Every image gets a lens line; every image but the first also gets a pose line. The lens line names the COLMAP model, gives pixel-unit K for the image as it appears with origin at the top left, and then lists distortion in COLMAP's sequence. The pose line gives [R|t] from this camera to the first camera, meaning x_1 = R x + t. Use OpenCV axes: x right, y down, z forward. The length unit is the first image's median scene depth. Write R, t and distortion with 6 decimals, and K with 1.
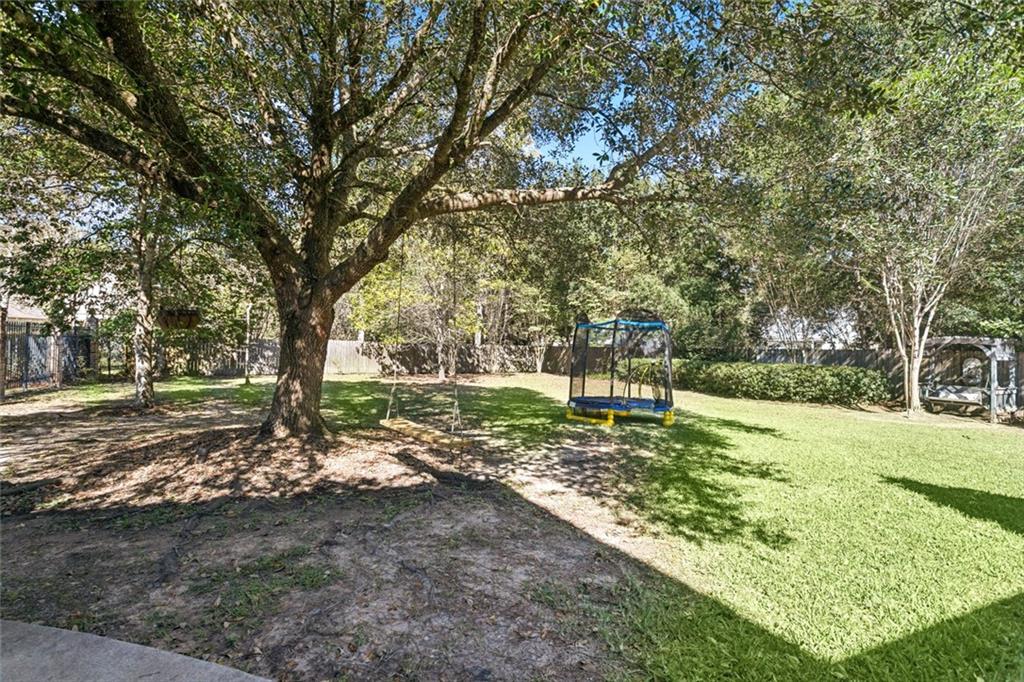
lens RADIAL K [[542.8, 0, 517.8], [0, 542.8, 347.7], [0, 0, 1]] dist [0.027743, 0.002470]
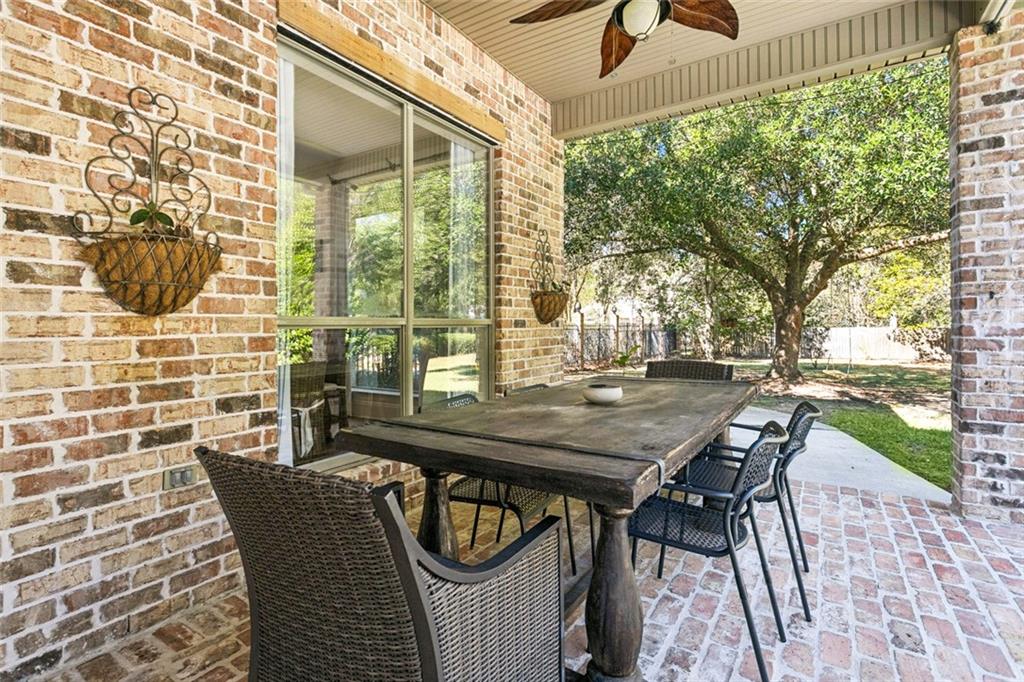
lens RADIAL K [[482.6, 0, 512.4], [0, 482.6, 333.0], [0, 0, 1]] dist [-0.004437, -0.000424]
pose [[0.564150, -0.022146, -0.825375, 0.307706], [0.015769, 0.999747, -0.016046, 0.005687], [0.825522, -0.003963, 0.564356, -0.504974]]
